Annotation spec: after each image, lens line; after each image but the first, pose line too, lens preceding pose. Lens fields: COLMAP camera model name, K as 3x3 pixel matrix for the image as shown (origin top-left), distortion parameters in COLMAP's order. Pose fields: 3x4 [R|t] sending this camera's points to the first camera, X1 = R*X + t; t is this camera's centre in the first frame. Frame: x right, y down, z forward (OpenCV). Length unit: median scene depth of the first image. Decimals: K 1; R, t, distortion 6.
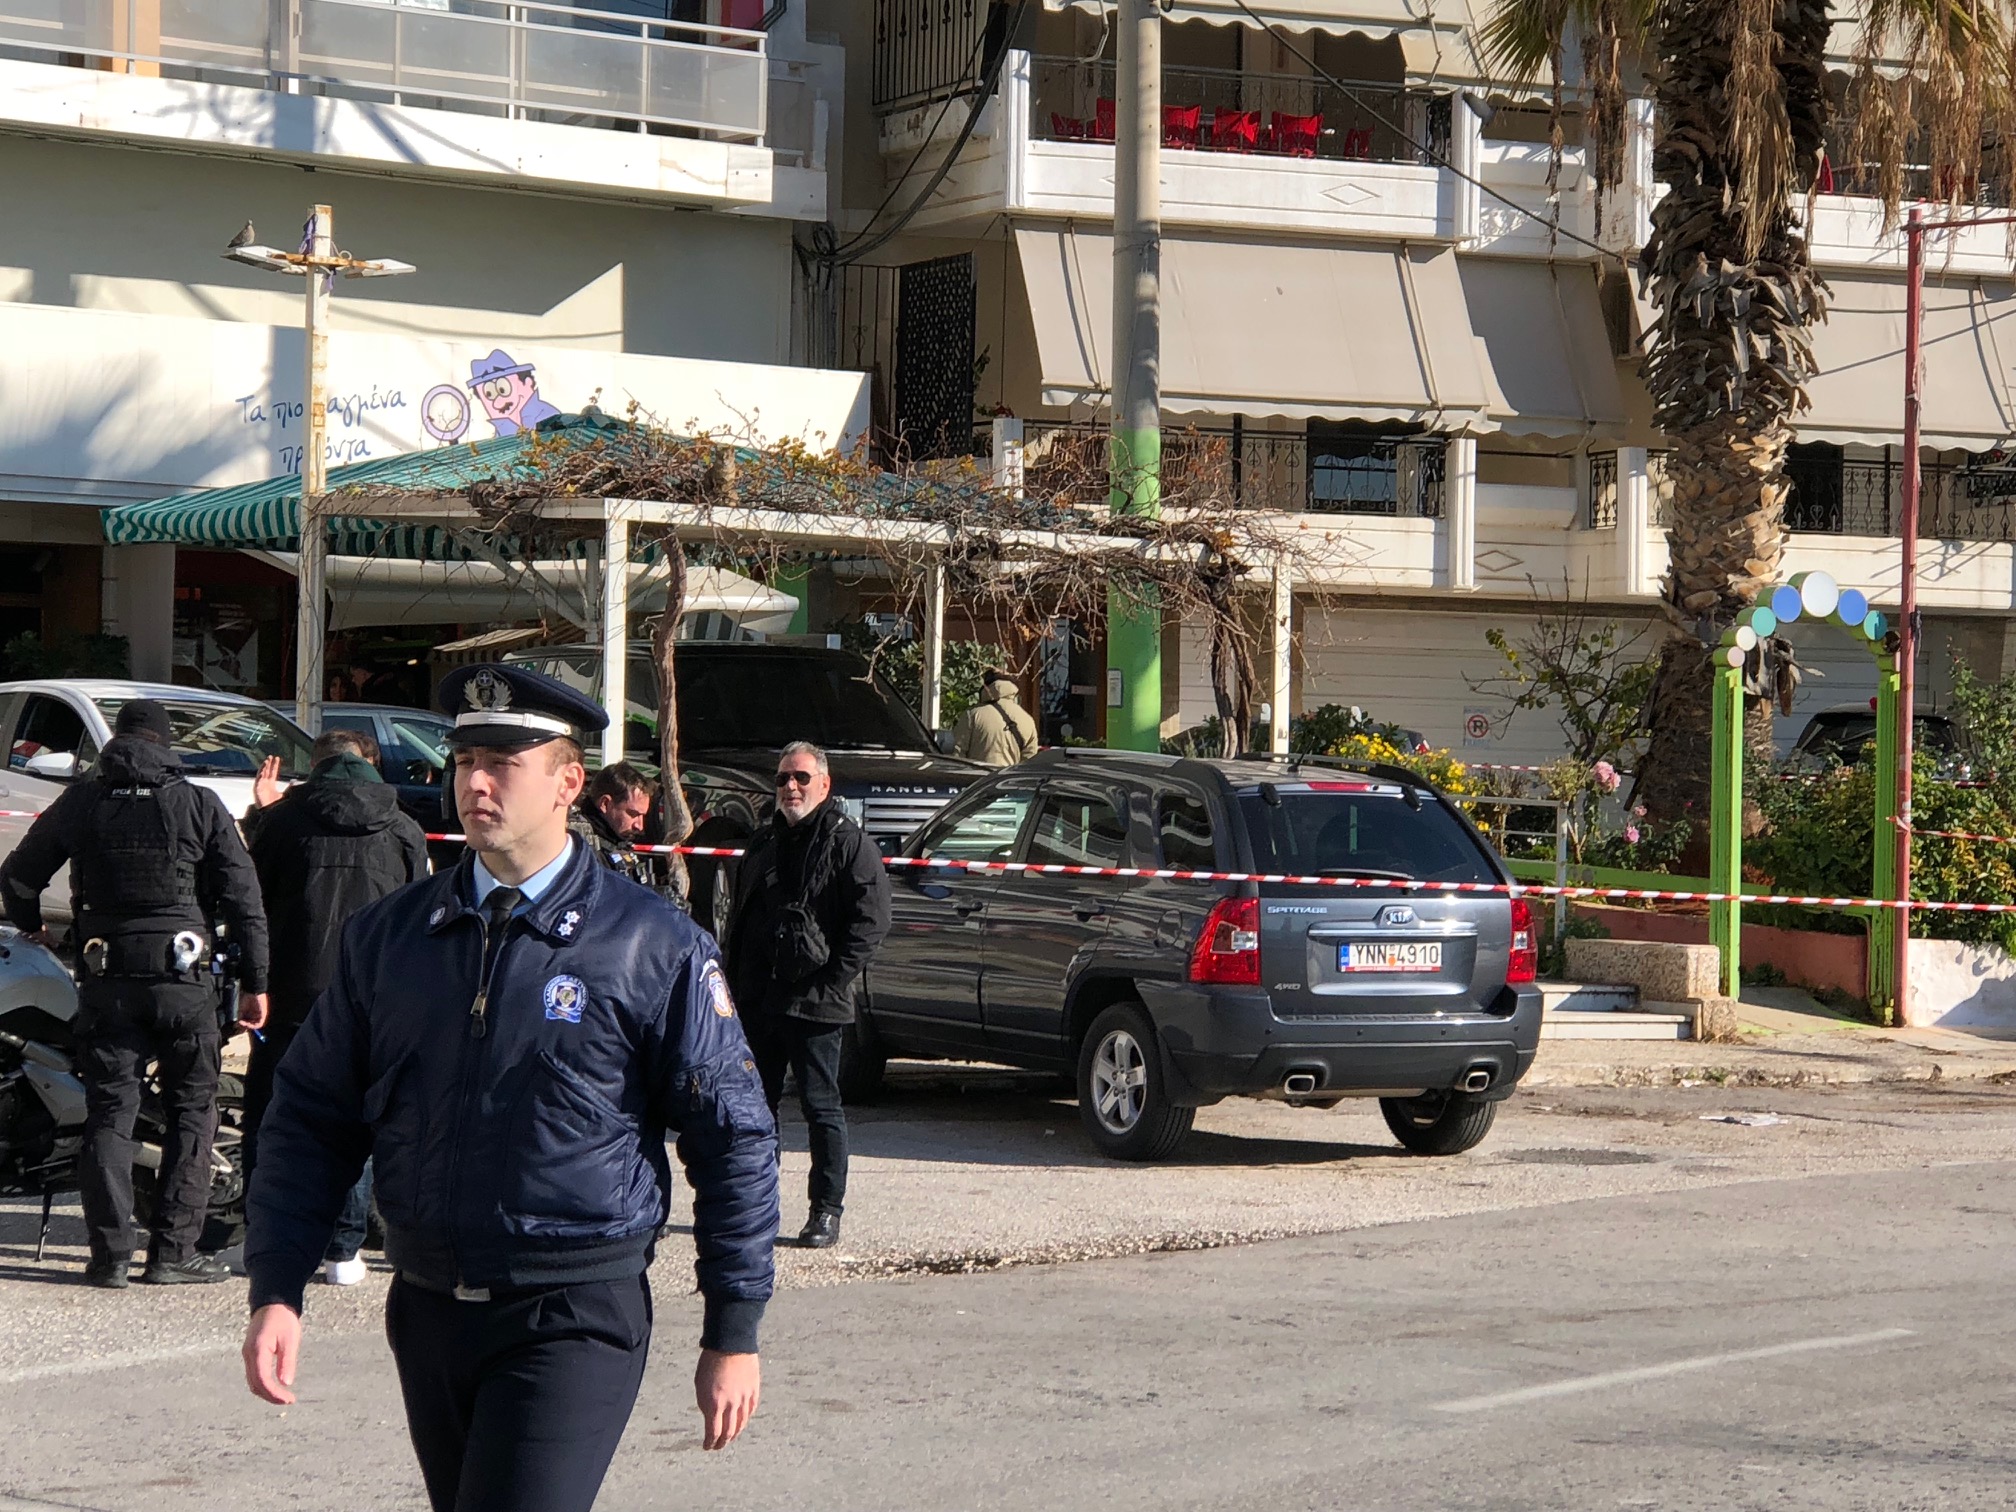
lens RADIAL K [[4943.9, 0, 945.3], [0, 4943.9, 663.7], [0, 0, 1]] dist [-0.046310, 0.000000]
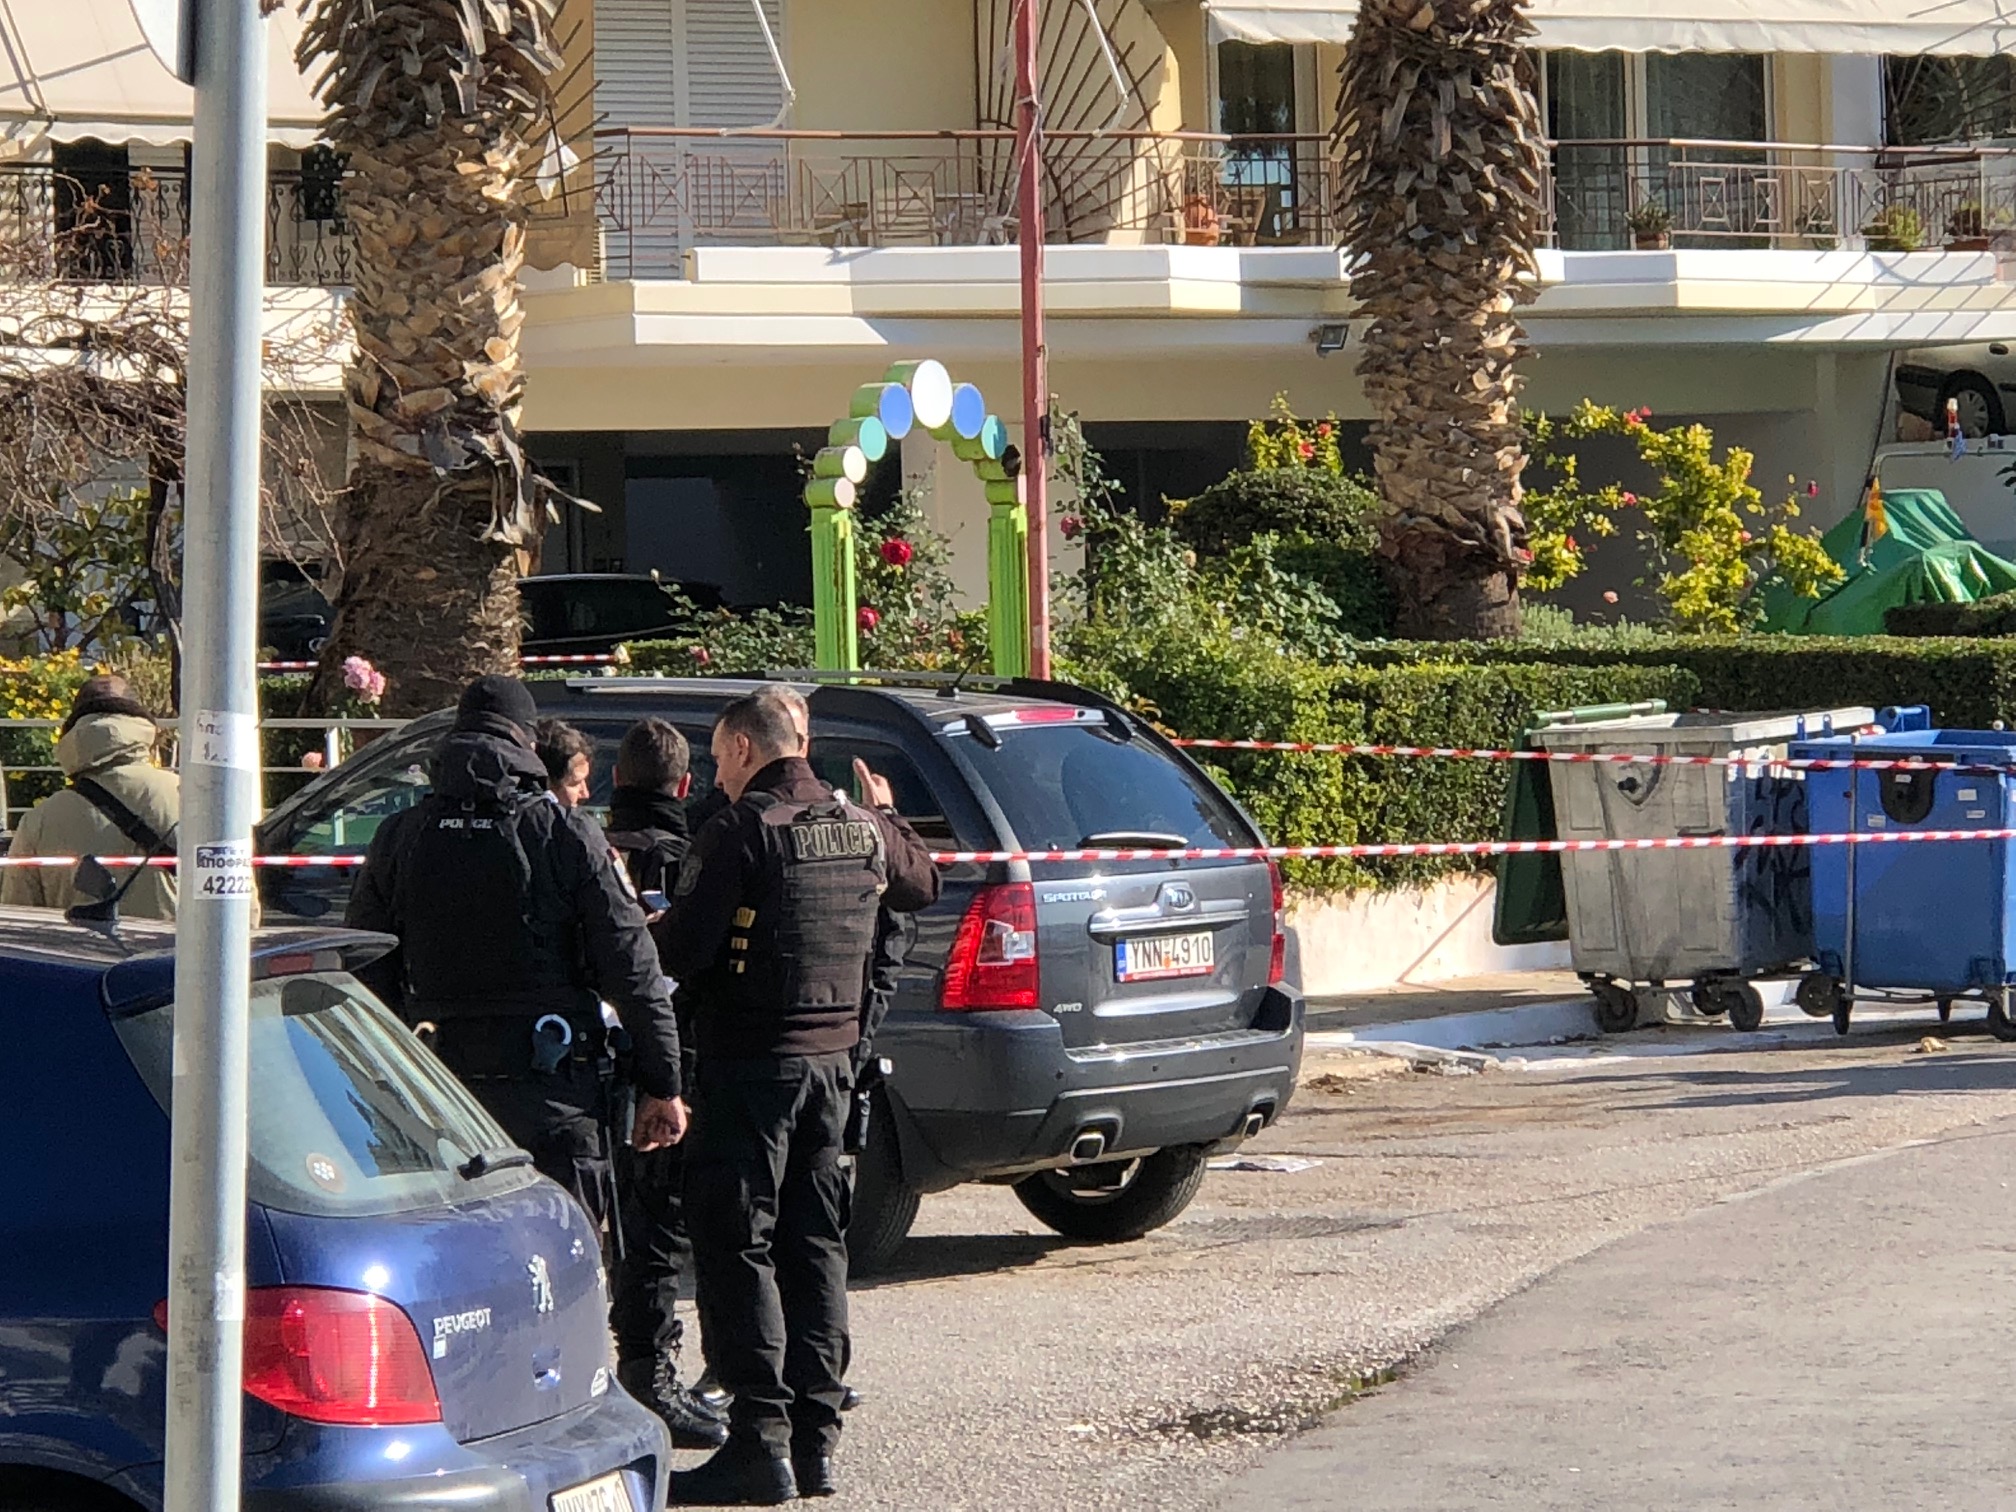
lens RADIAL K [[8253.9, 0, 1006.6], [0, 8253.9, 753.1], [0, 0, 1]] dist [0.008044, 0.000000]
pose [[0.882270, -0.056529, 0.467338, -0.296609], [0.038362, 0.998096, 0.048307, -0.016510], [-0.469178, -0.024691, 0.882758, -0.009465]]
